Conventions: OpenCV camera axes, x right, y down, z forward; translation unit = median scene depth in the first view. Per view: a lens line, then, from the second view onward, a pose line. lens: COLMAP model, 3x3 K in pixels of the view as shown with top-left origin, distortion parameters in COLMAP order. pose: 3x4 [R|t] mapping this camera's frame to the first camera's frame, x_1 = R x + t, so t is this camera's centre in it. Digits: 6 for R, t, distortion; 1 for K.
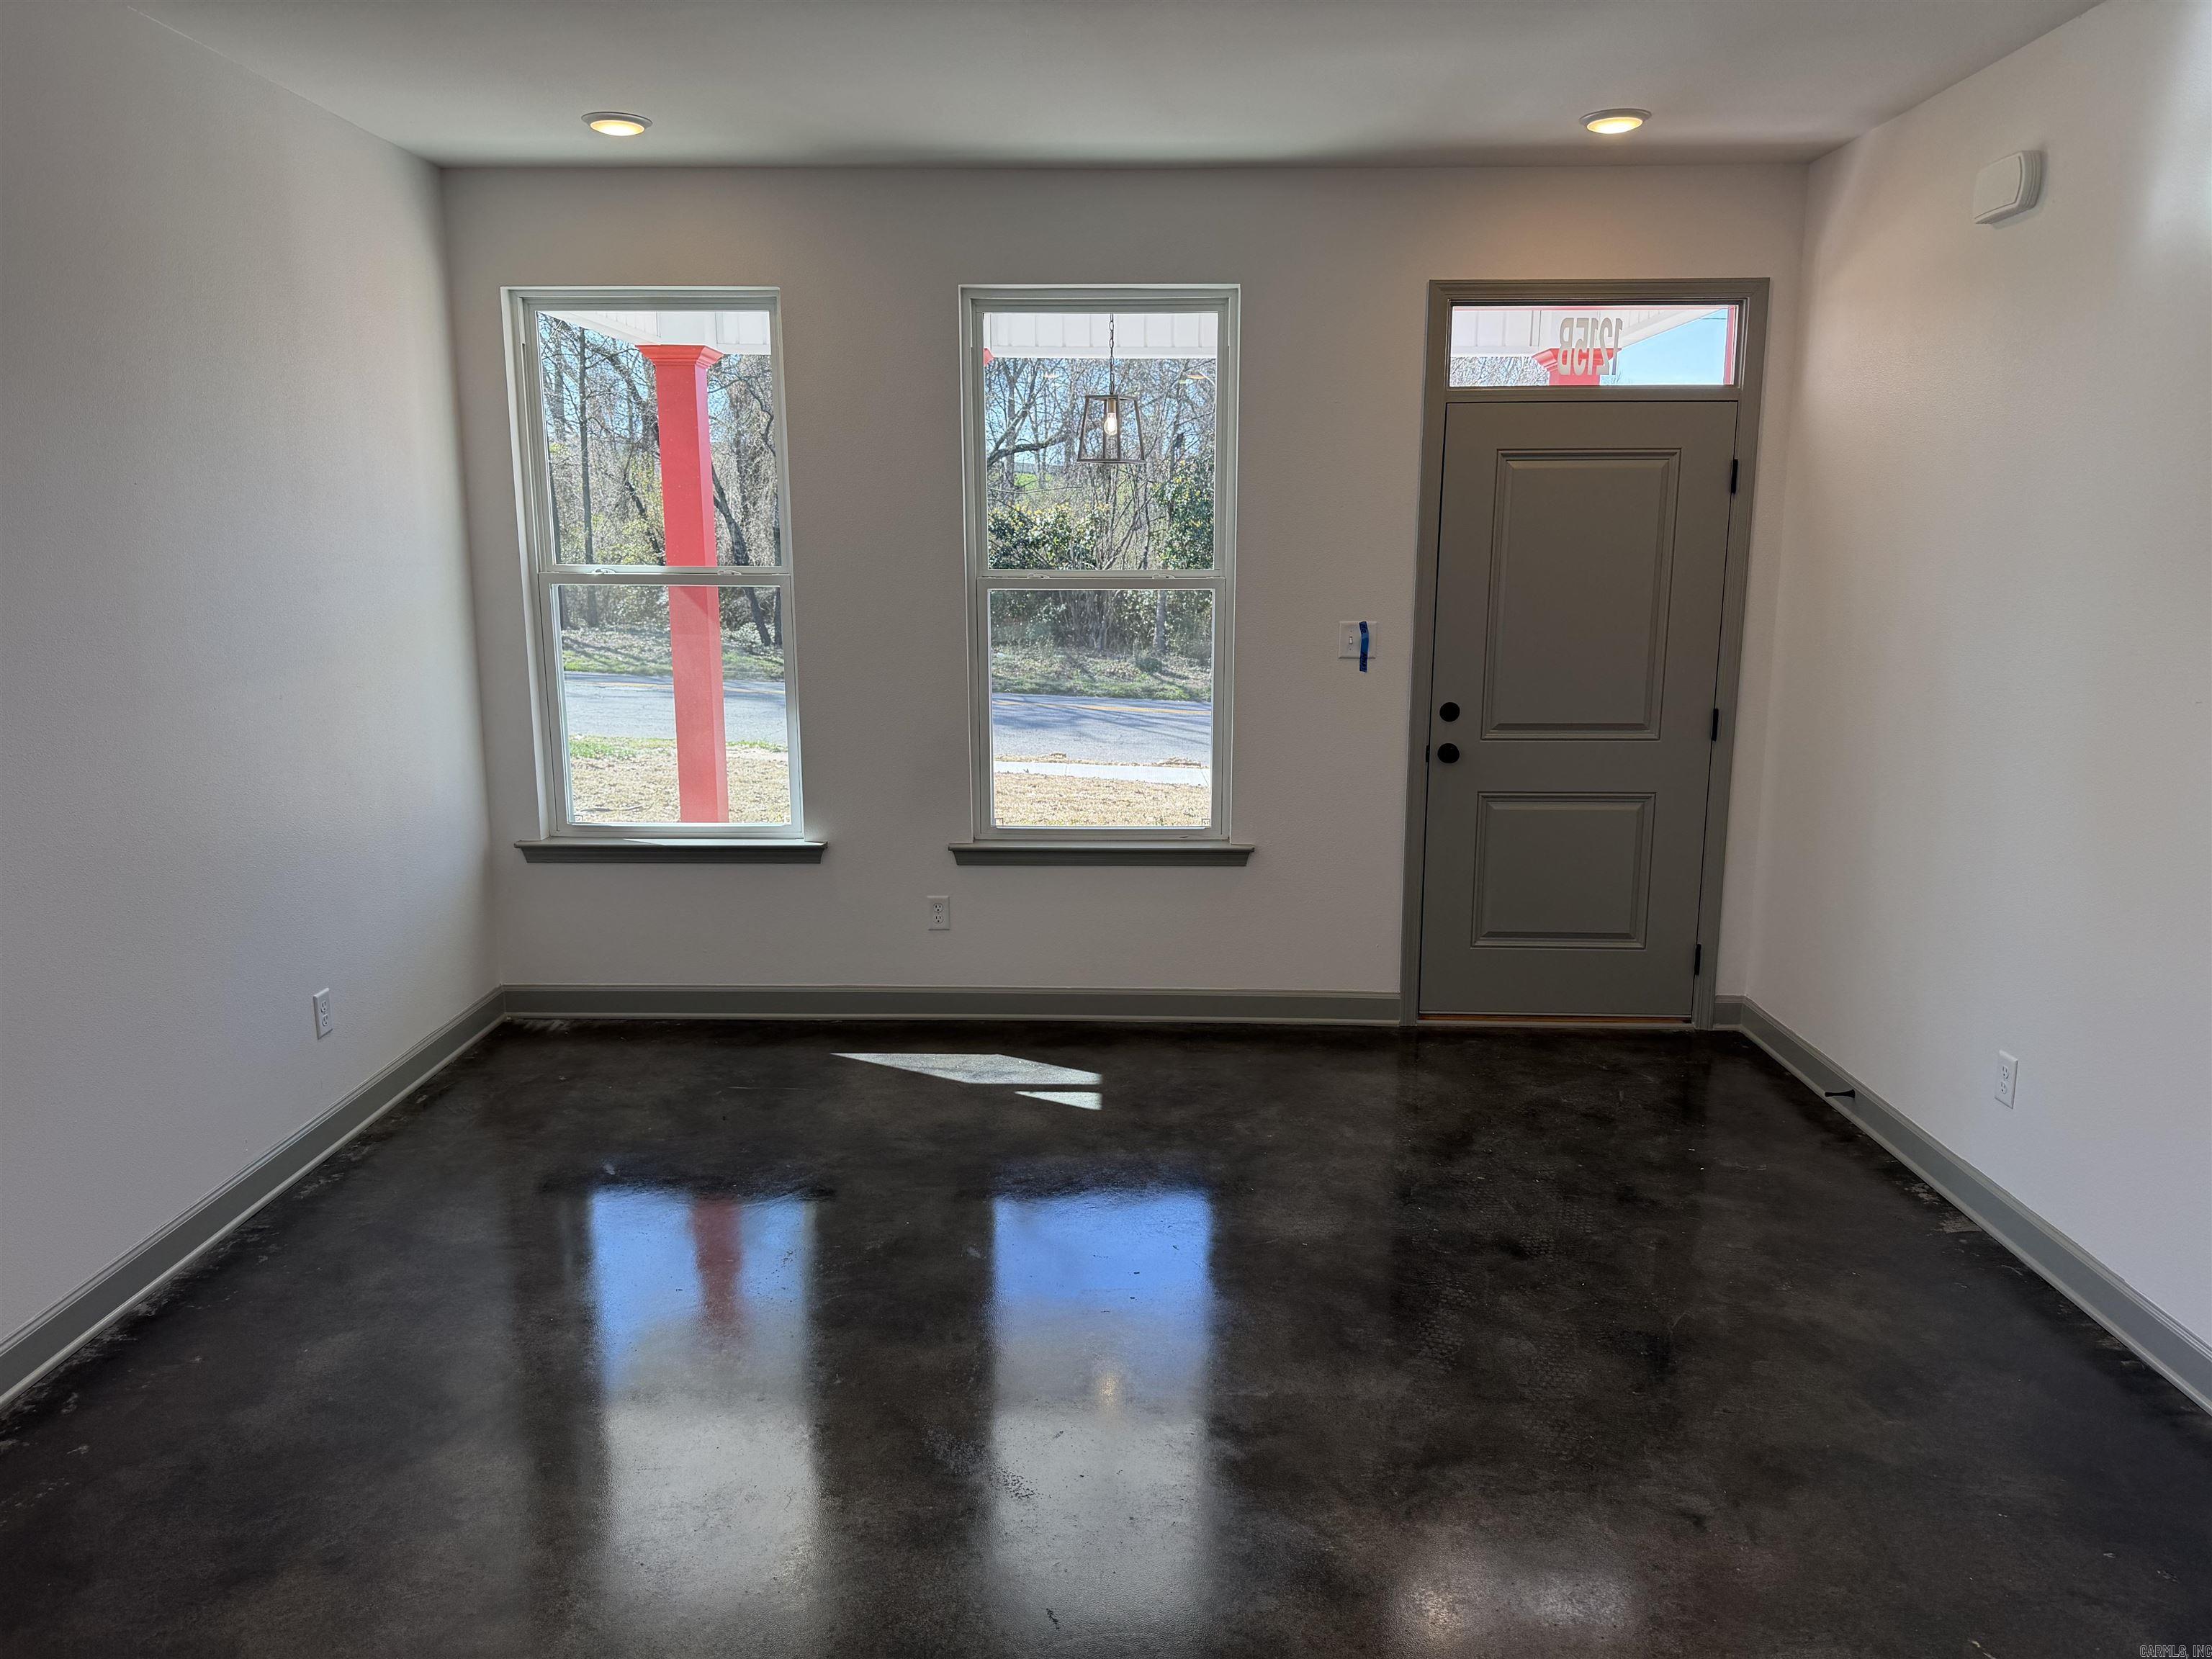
lens RADIAL K [[1554.8, 0, 1116.5], [0, 1554.8, 844.4], [0, 0, 1]] dist [0.038320, -0.038651]
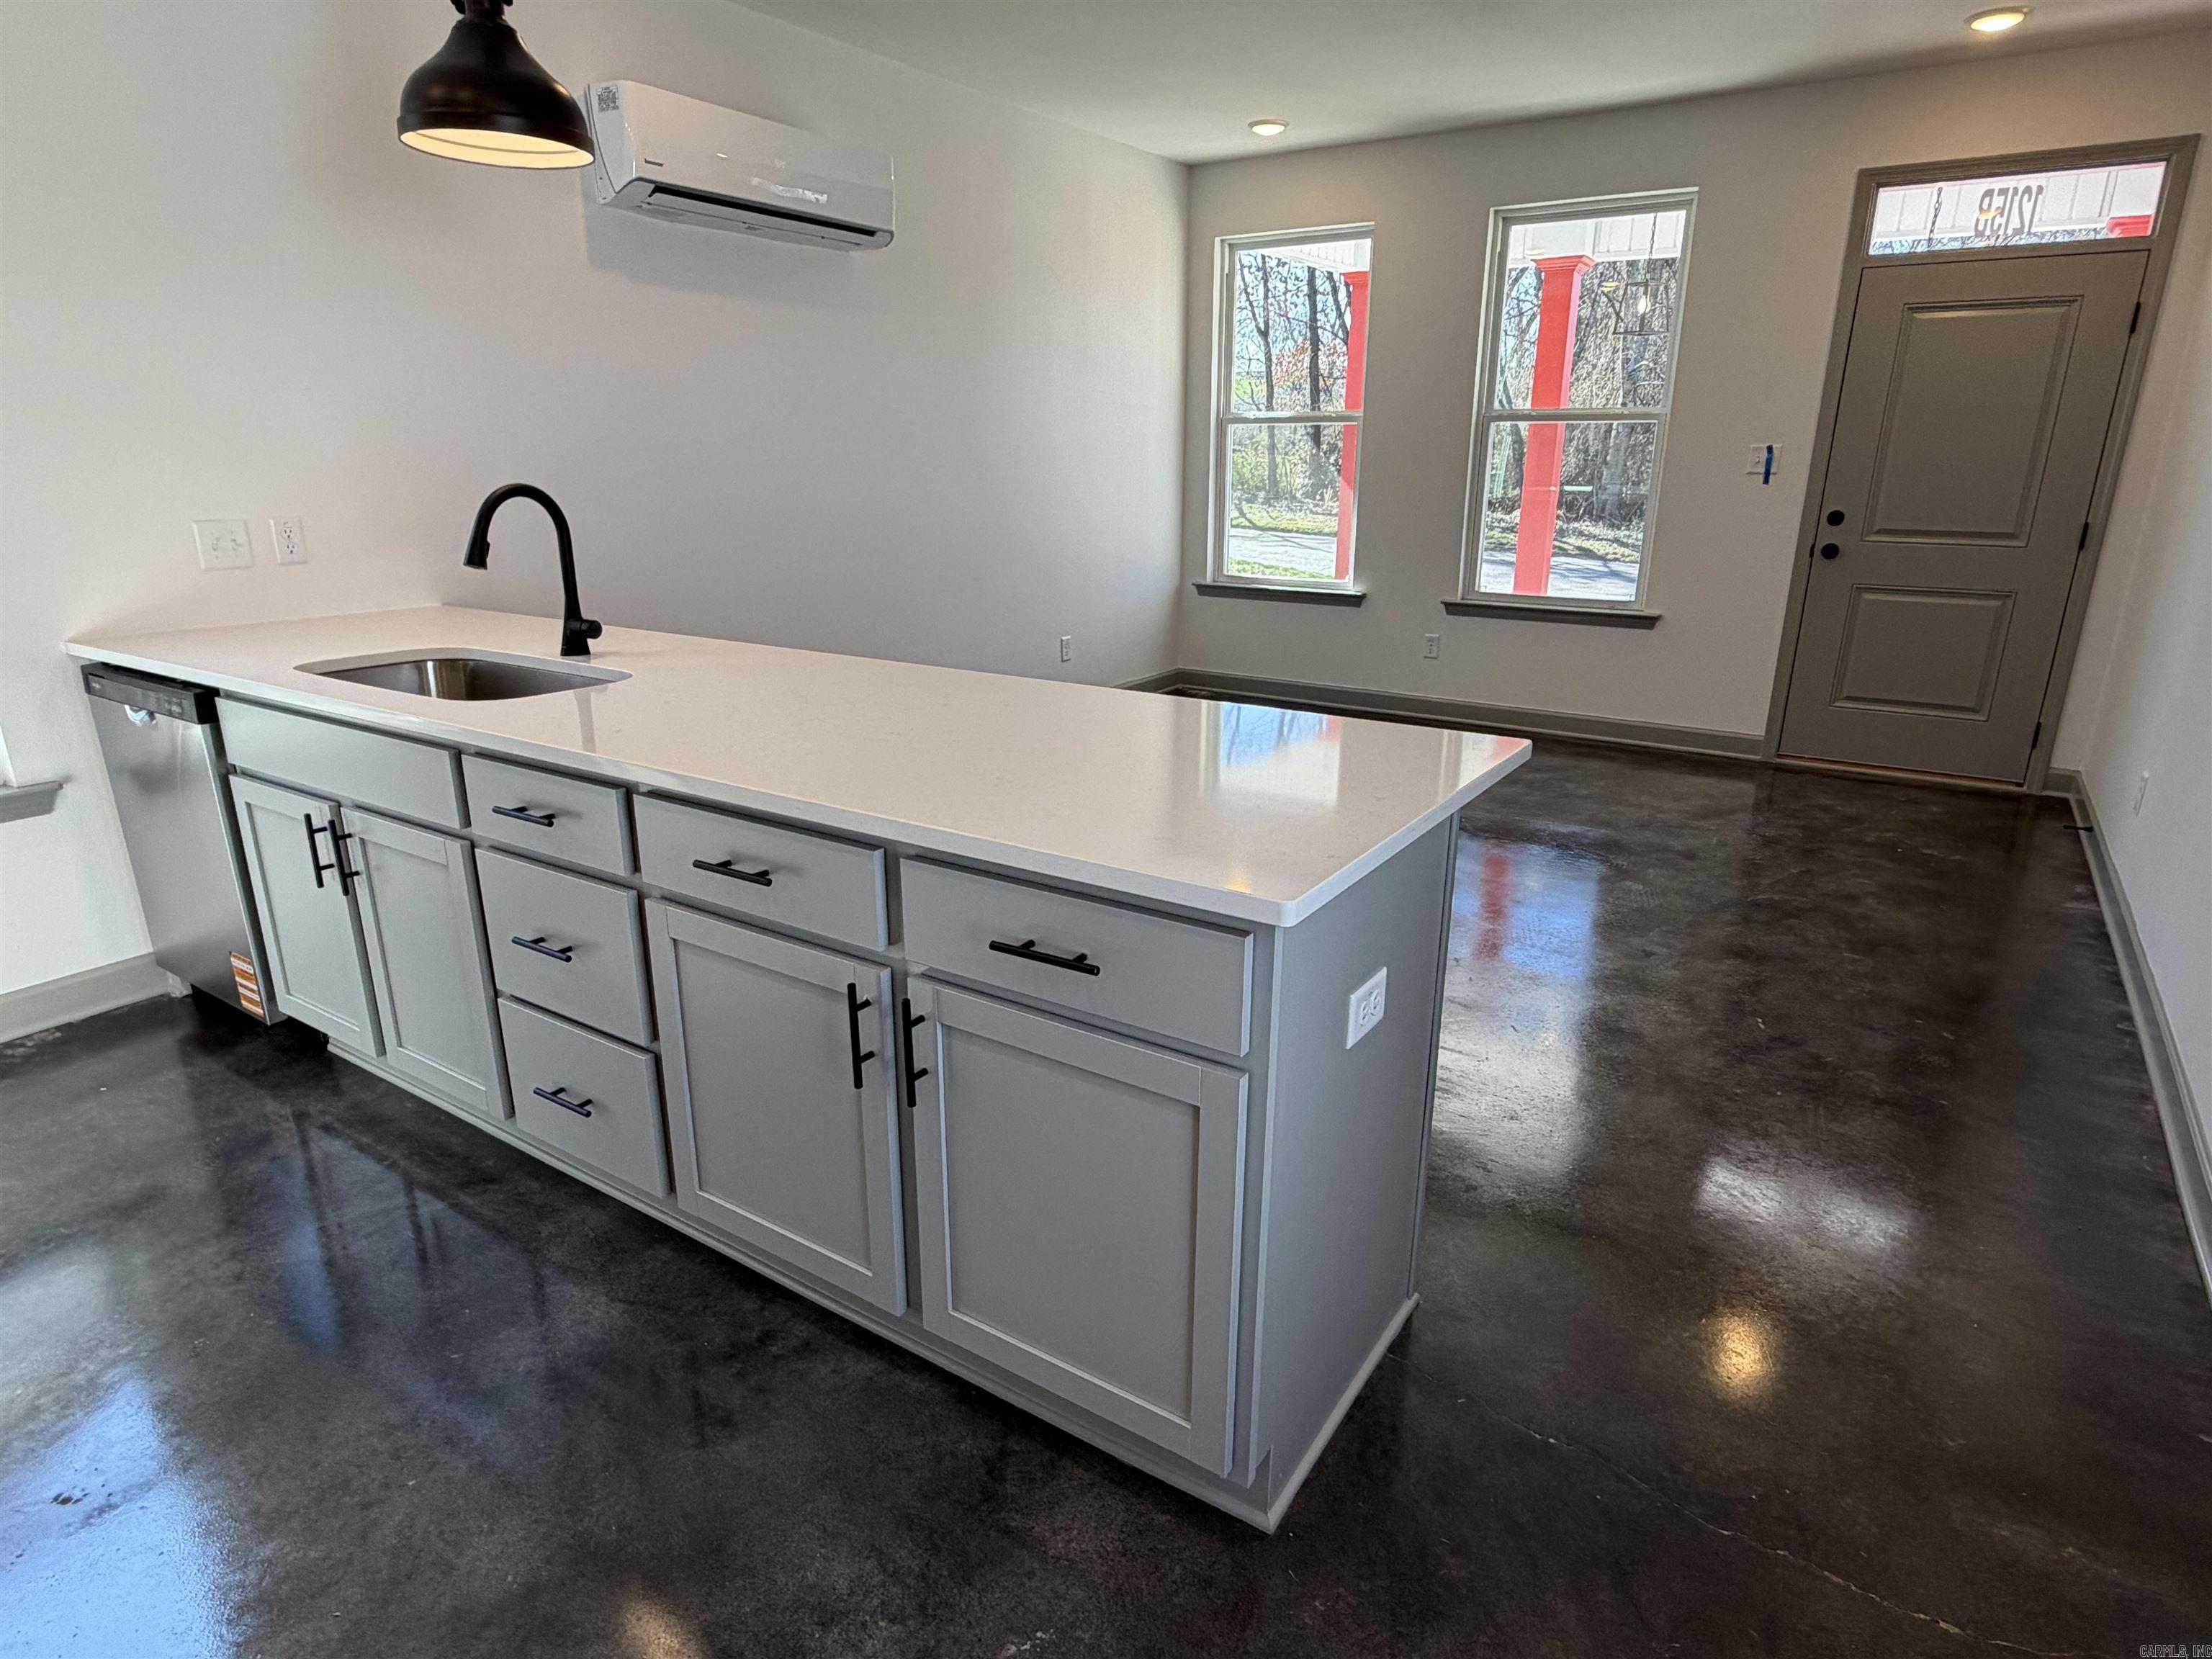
lens RADIAL K [[1234.5, 0, 1096.5], [0, 1234.5, 822.7], [0, 0, 1]] dist [0.000685, 0.000654]
pose [[0.841355, 0.160439, -0.516122, 0.269363], [-0.106666, 0.985434, 0.132446, 0.093763], [0.529854, -0.056381, 0.846213, -0.204642]]
